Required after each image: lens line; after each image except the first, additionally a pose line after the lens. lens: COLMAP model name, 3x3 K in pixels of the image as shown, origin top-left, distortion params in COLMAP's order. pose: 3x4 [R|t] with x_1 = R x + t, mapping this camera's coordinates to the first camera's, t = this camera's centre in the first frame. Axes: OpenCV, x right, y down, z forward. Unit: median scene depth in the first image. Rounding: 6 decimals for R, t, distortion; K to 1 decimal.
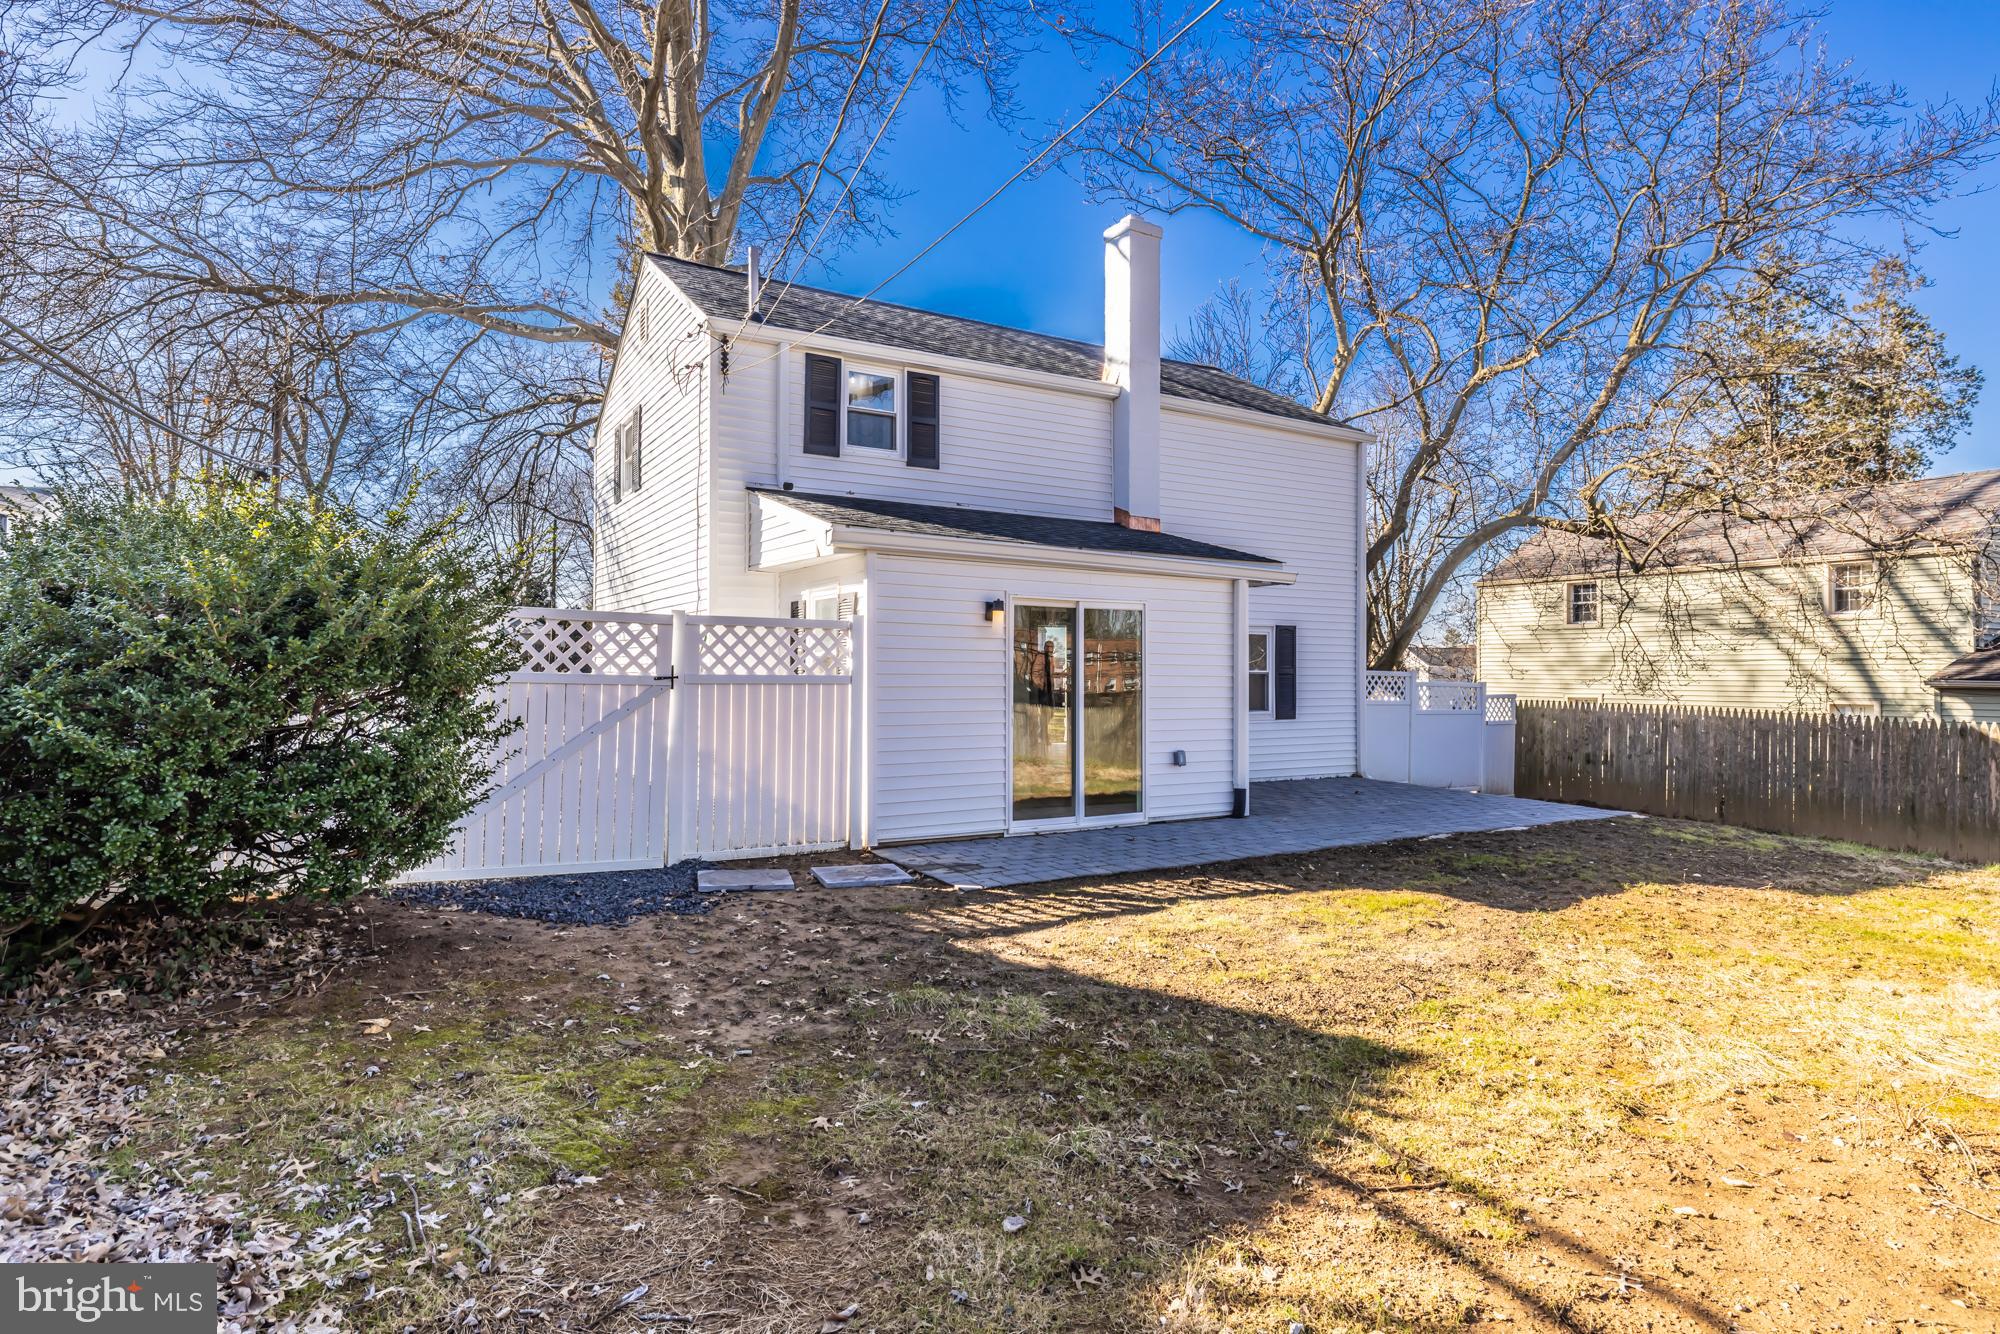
lens RADIAL K [[1053.0, 0, 1000.0], [0, 1053.0, 667.0], [0, 0, 1]] dist [0.000768, 0.000242]
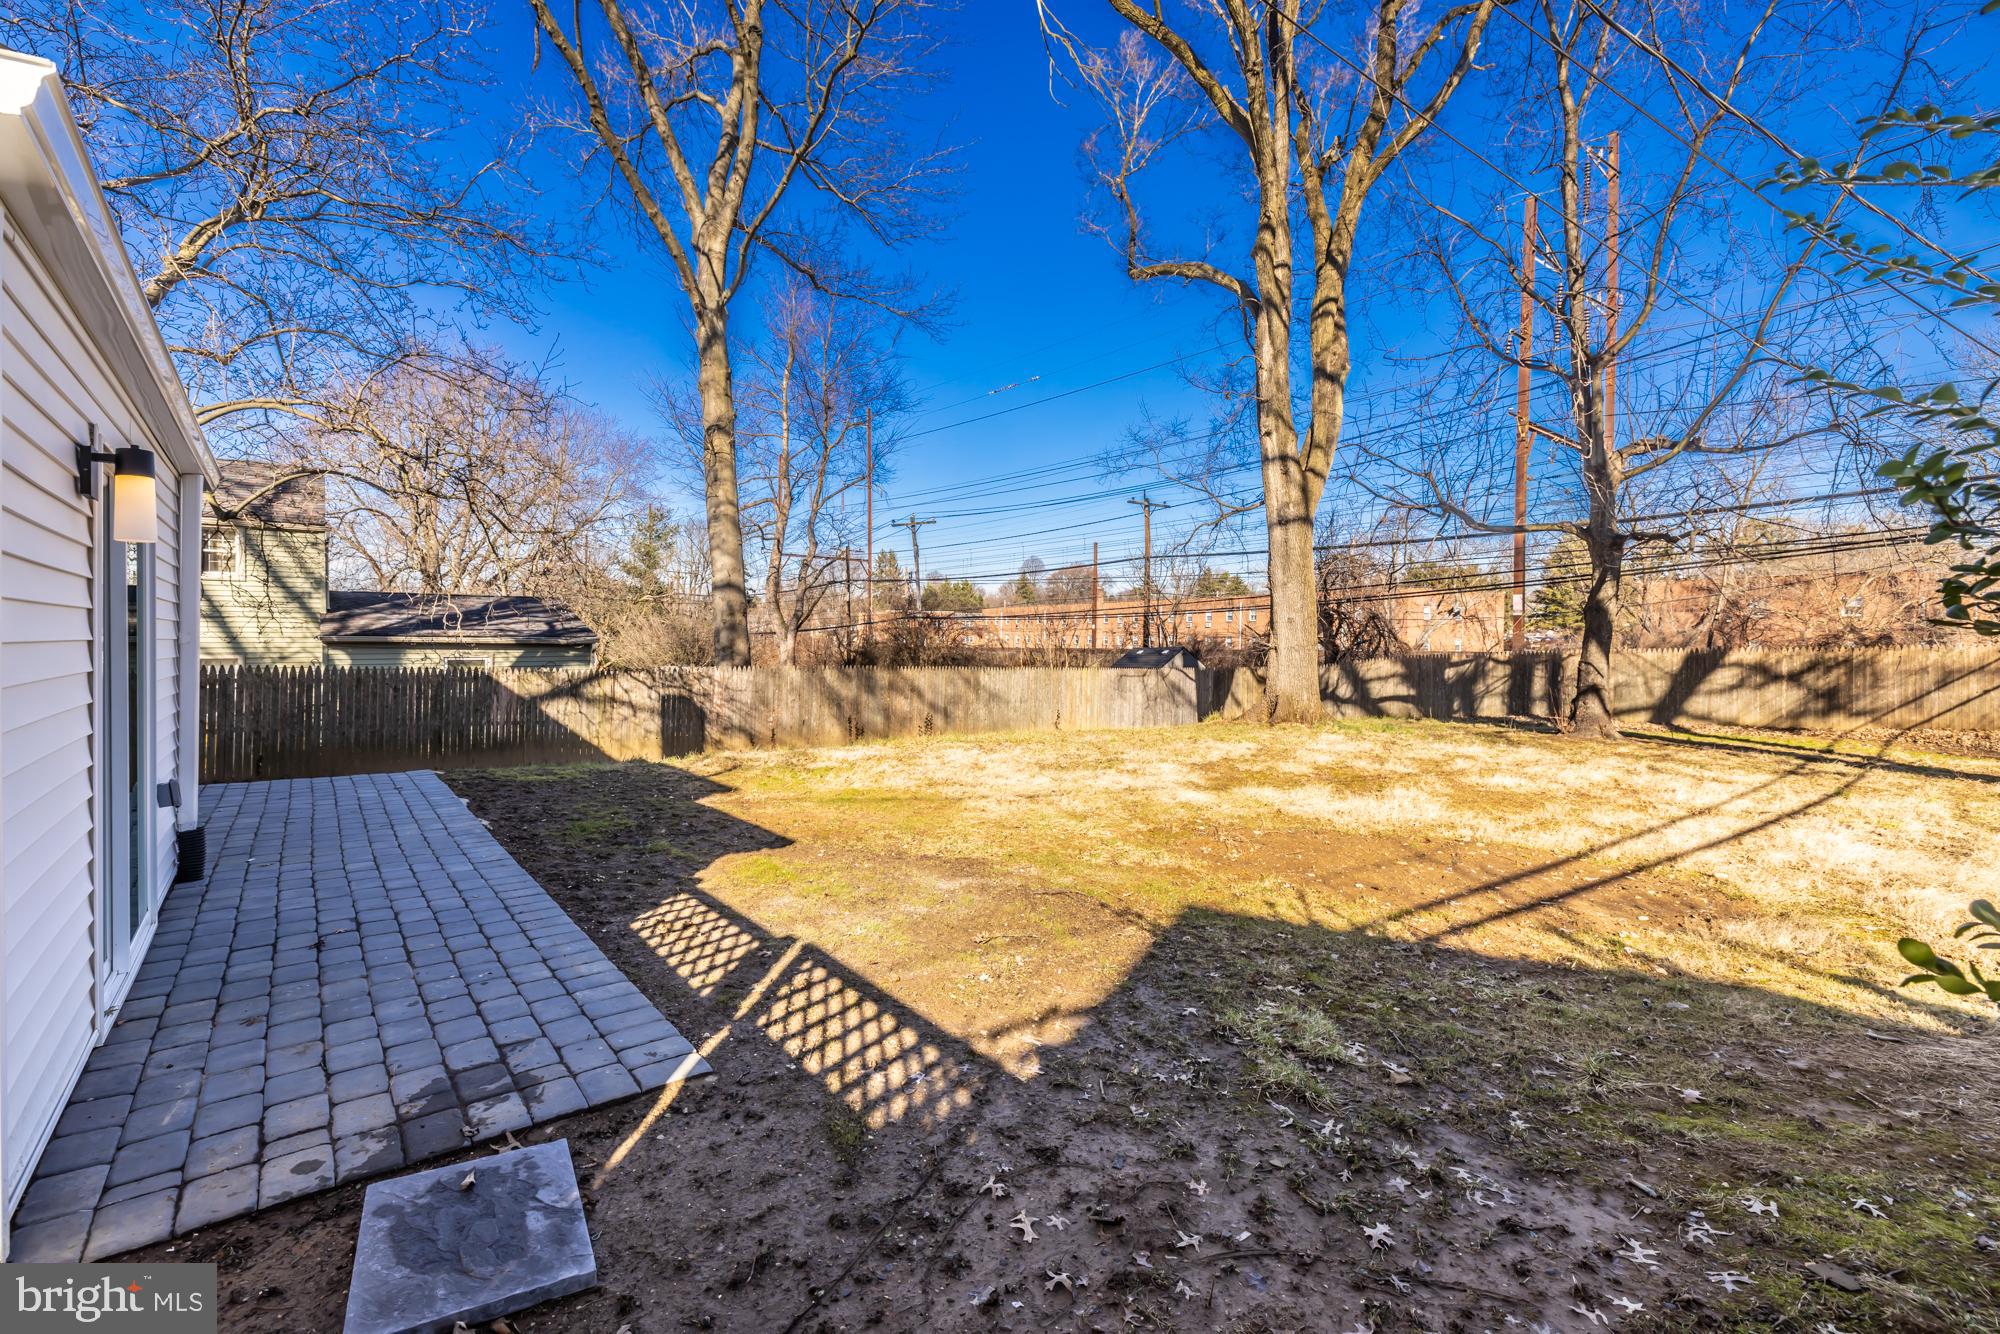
lens RADIAL K [[829.7, 0, 992.4], [0, 829.7, 654.6], [0, 0, 1]] dist [-0.001750, 0.000546]
pose [[-0.135792, -0.023084, 0.990468, -0.591648], [-0.017536, 0.999628, 0.020893, 0.002741], [-0.990582, -0.014532, -0.136146, 1.229884]]
